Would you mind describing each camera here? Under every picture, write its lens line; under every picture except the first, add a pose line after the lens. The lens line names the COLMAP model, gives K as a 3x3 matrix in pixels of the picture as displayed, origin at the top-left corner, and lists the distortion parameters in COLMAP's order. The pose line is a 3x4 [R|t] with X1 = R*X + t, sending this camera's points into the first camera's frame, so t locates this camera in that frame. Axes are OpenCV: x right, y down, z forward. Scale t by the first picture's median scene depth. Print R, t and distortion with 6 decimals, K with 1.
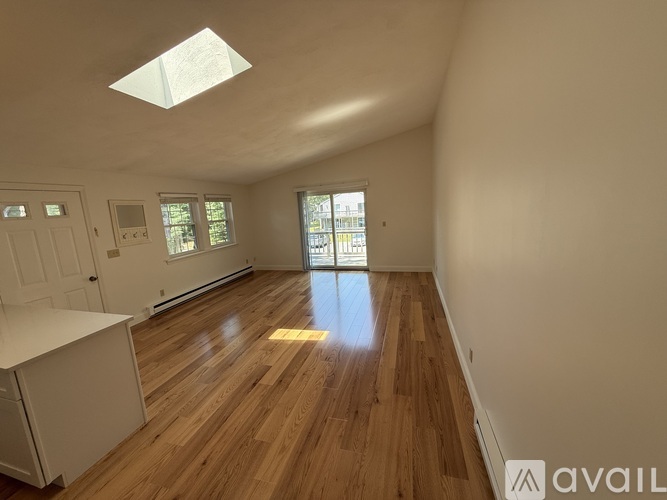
lens RADIAL K [[264.7, 0, 332.3], [0, 264.7, 248.0], [0, 0, 1]] dist [0.000955, 0.000007]
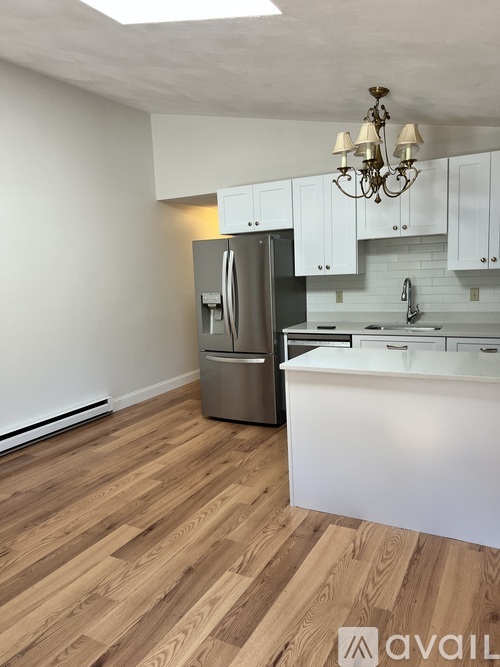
lens RADIAL K [[499.4, 0, 250.0], [0, 499.4, 333.5], [0, 0, 1]] dist [0.050397, -0.054839]
pose [[-0.971798, 0.075216, 0.223499, -0.943759], [0.135428, 0.953900, 0.267832, -0.222036], [-0.193050, 0.290546, -0.937184, 2.230054]]
